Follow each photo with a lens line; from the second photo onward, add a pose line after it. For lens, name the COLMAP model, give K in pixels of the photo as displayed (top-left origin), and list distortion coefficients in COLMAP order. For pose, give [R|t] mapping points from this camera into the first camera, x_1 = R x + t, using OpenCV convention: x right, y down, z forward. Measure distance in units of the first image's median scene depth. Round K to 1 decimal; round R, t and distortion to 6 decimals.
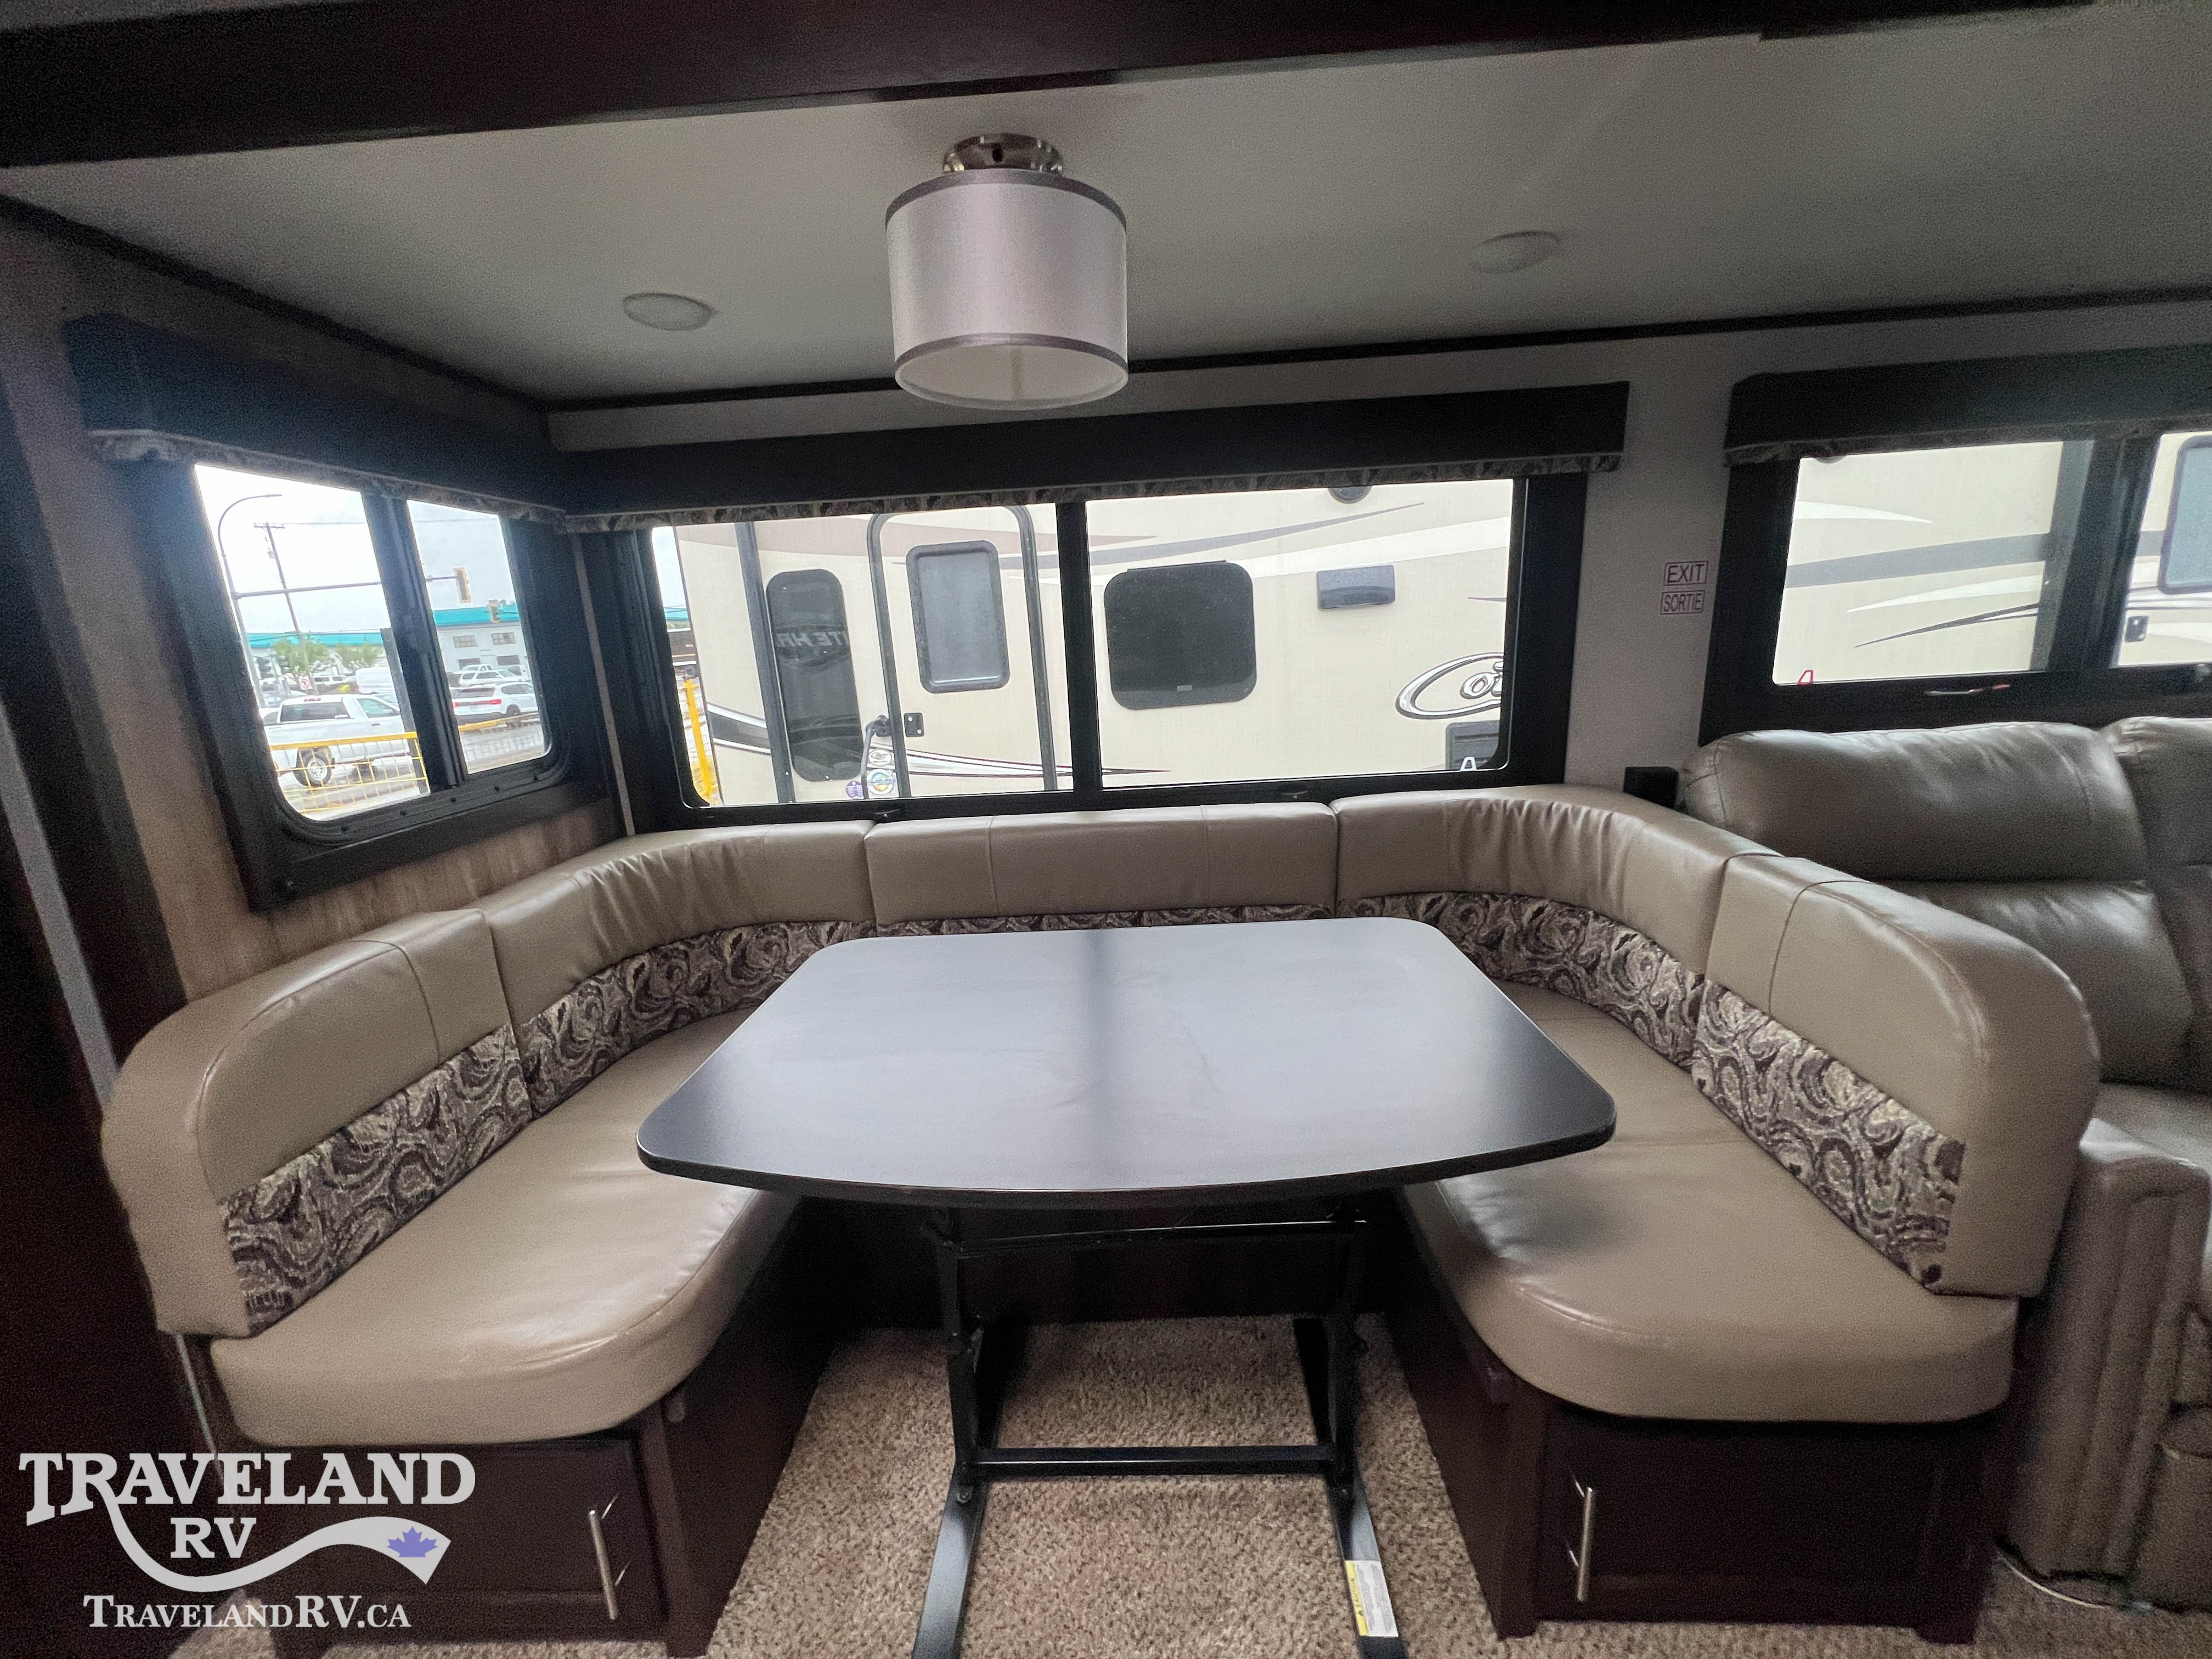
lens RADIAL K [[883.2, 0, 1101.5], [0, 883.2, 827.7], [0, 0, 1]] dist [-0.002343, 0.000308]
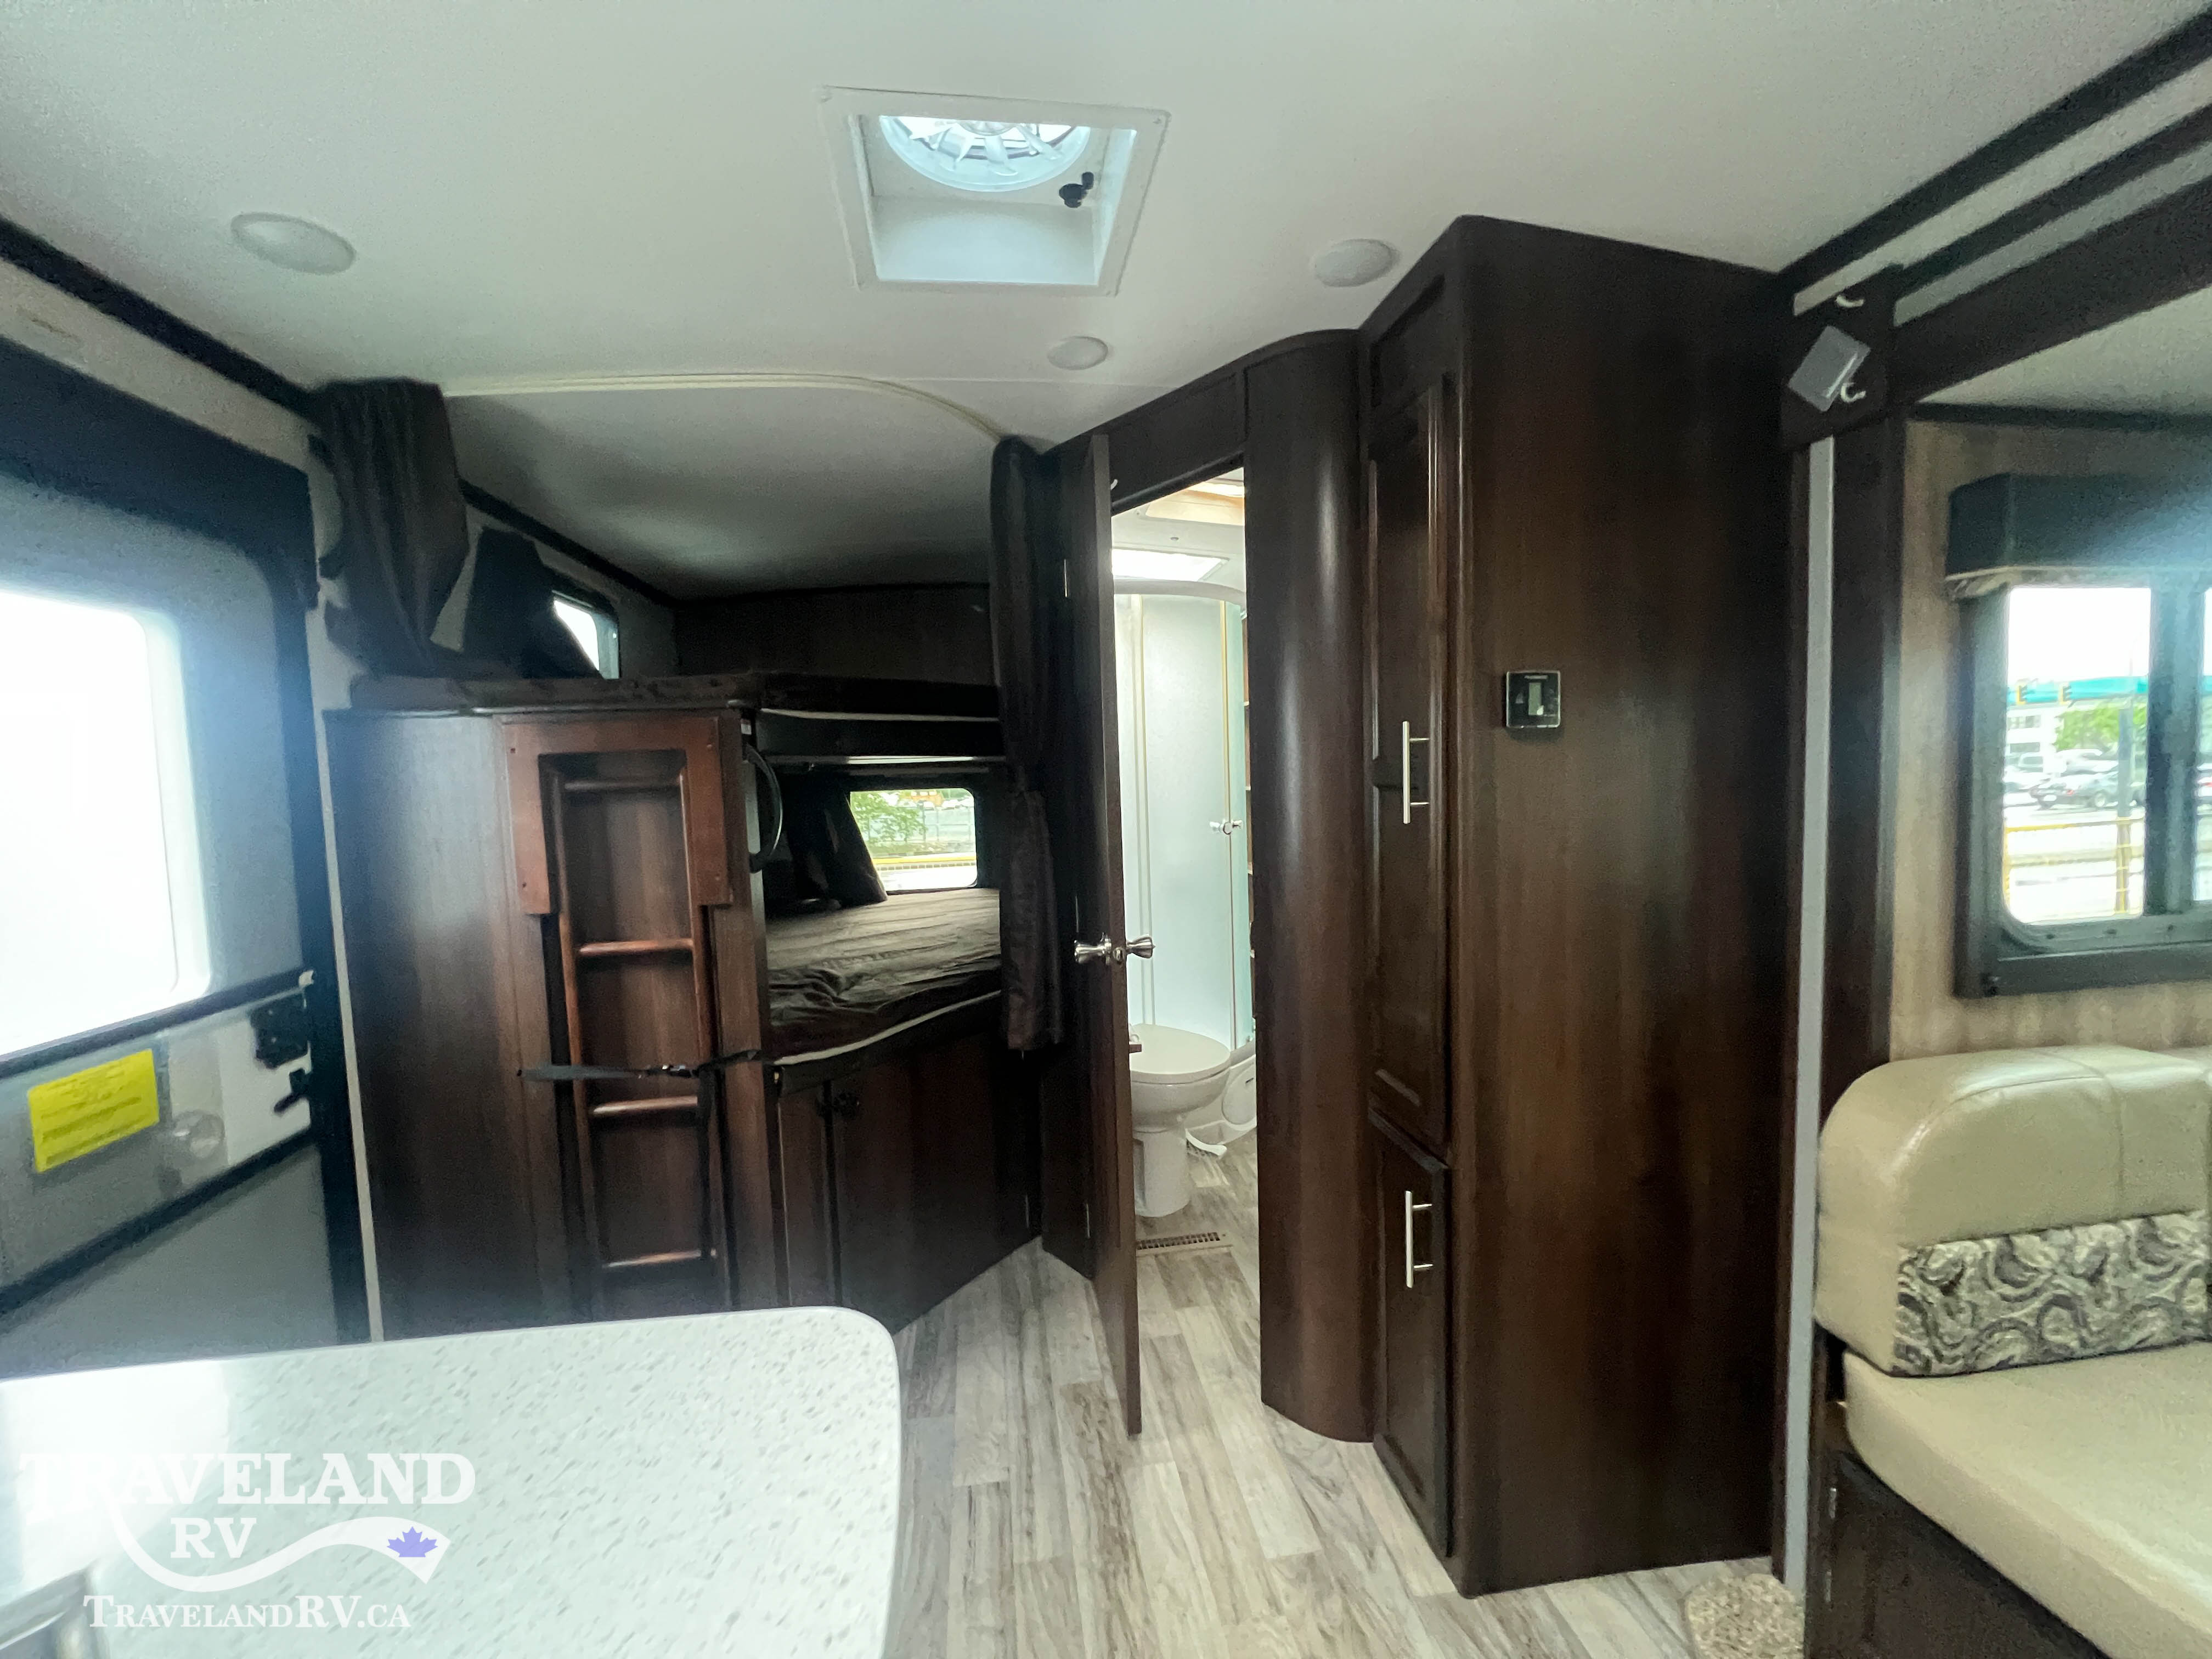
lens RADIAL K [[884.3, 0, 1104.9], [0, 884.3, 826.9], [0, 0, 1]] dist [-0.002168, -0.000261]
pose [[0.187906, 0.106173, -0.976432, -0.120121], [-0.199450, 0.977552, 0.067912, 0.025169], [0.961723, 0.181988, 0.204864, -0.231565]]
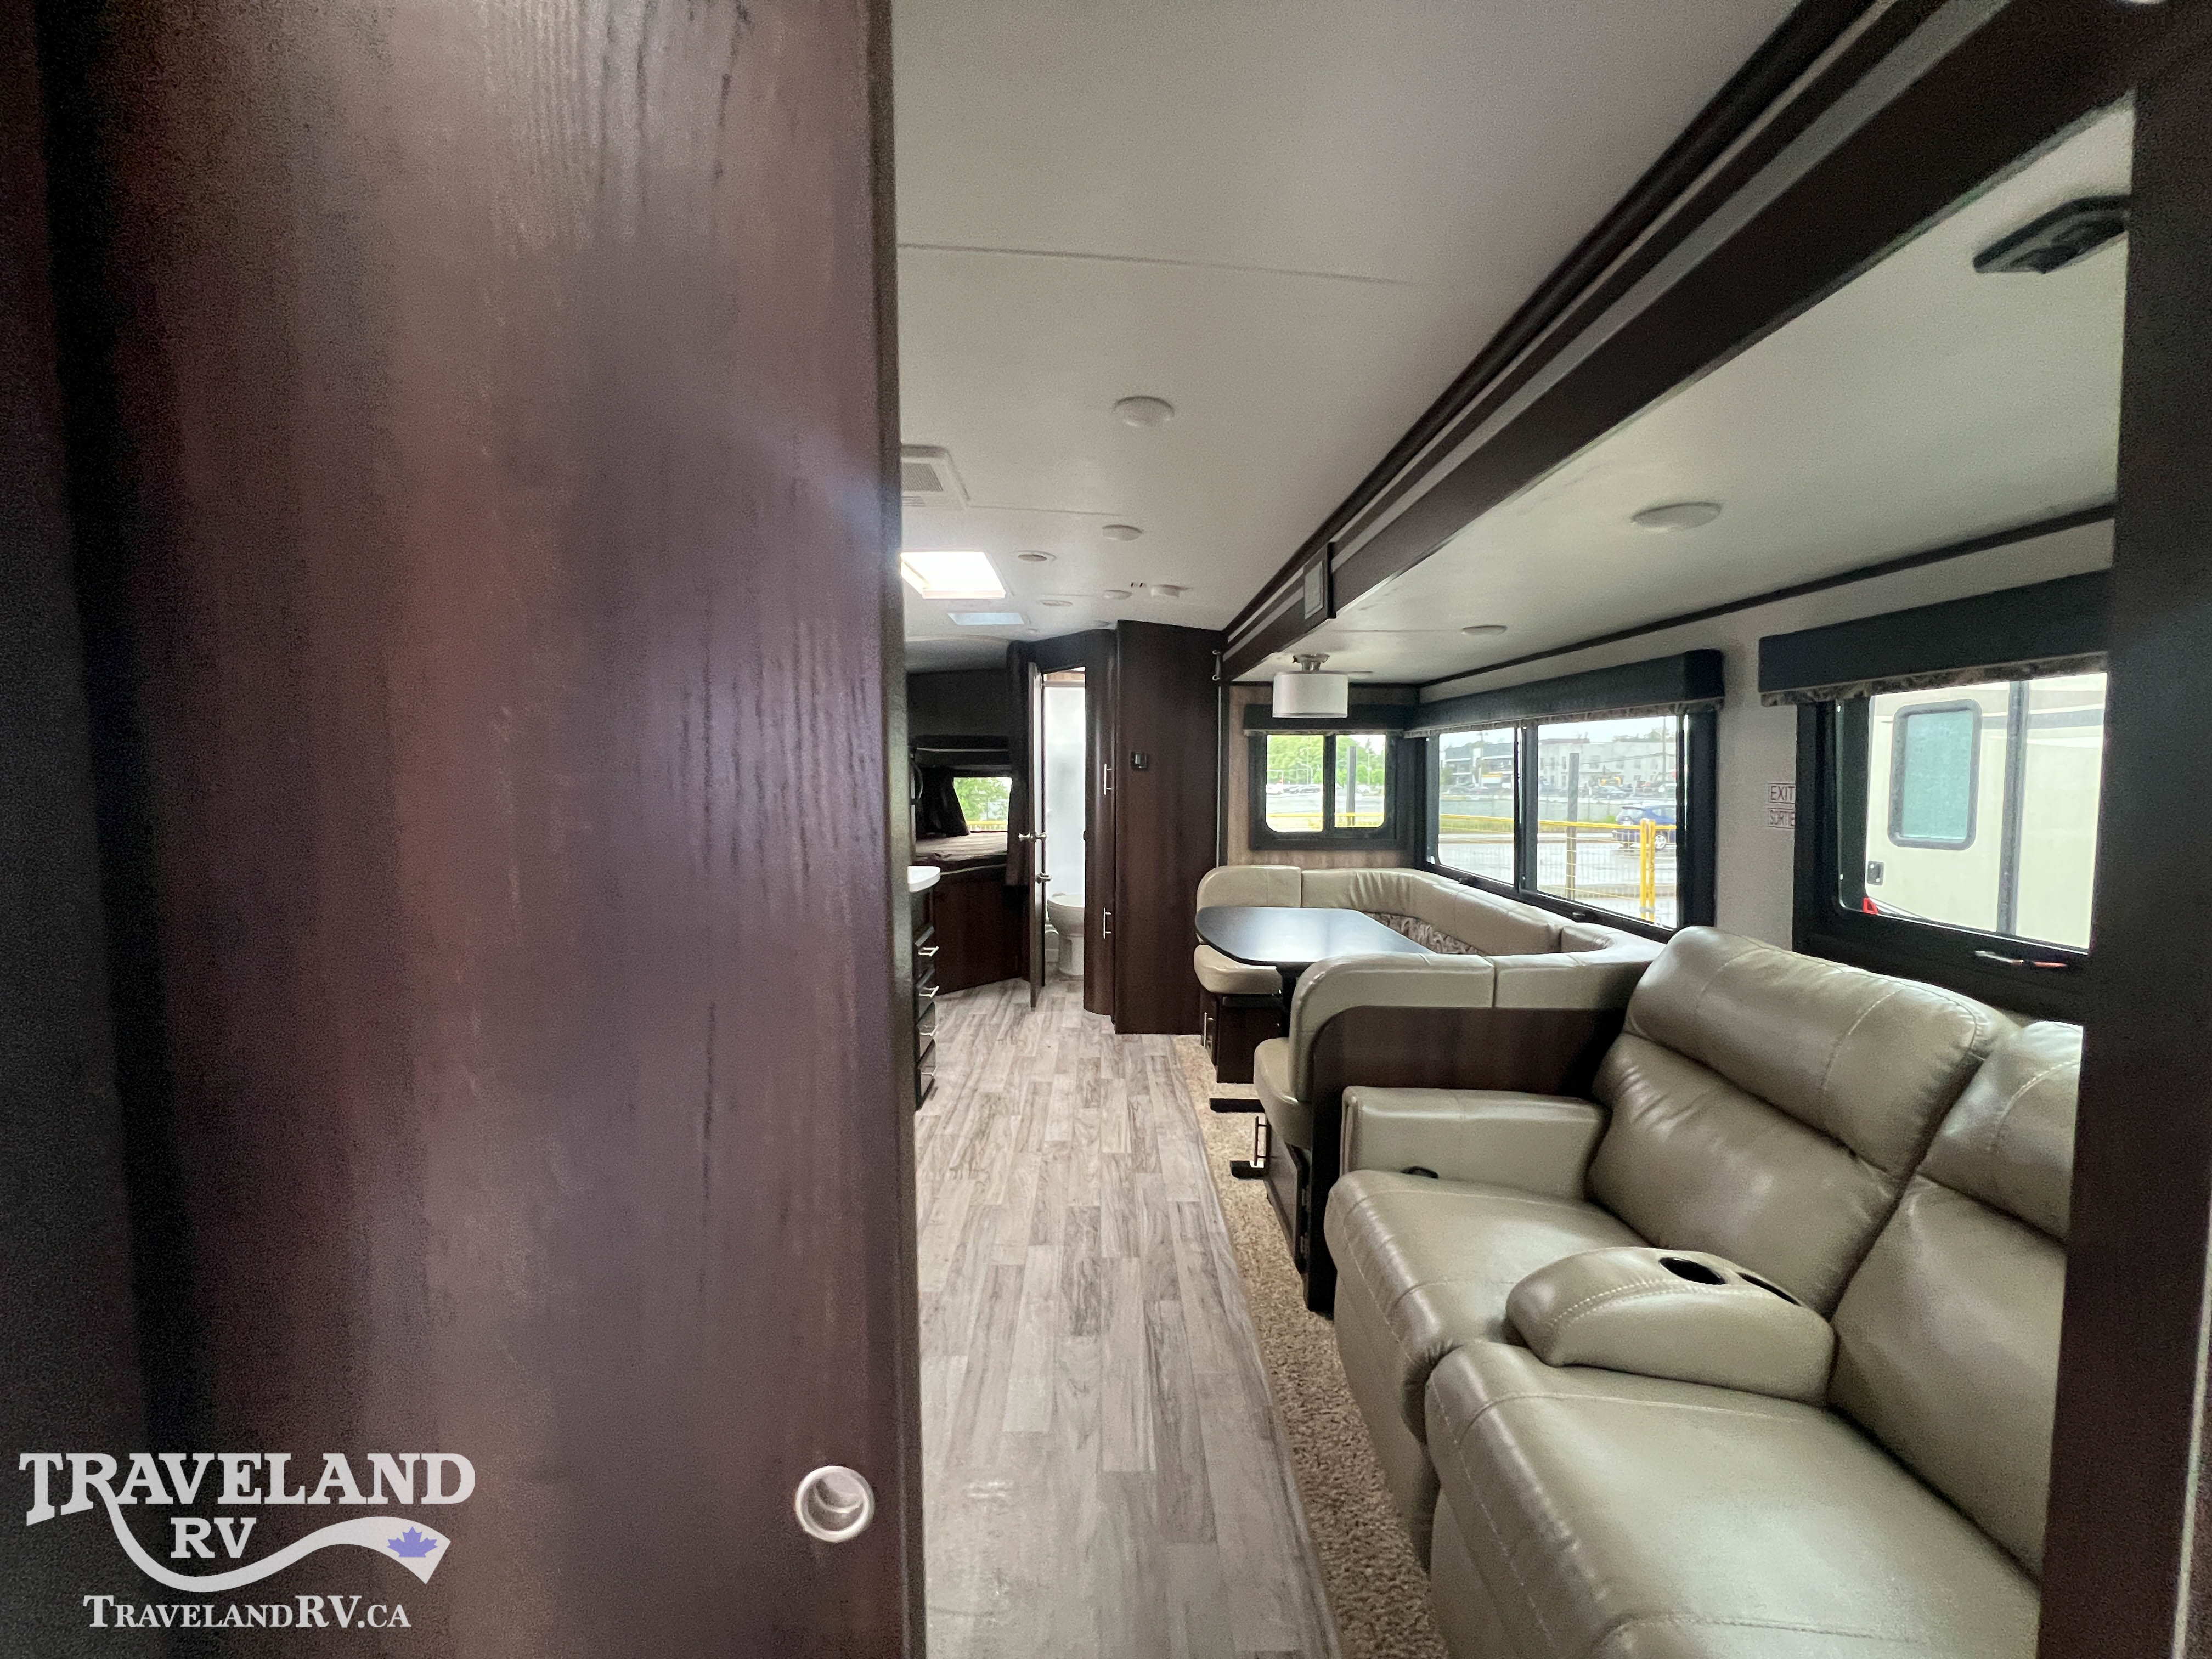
lens RADIAL K [[883.2, 0, 1095.8], [0, 883.2, 801.5], [0, 0, 1]] dist [-0.002343, 0.000308]
pose [[0.040971, 0.094203, -0.994710, 2.425126], [-0.227106, 0.970366, 0.082543, -0.237061], [0.973008, 0.222523, 0.061151, 0.103206]]
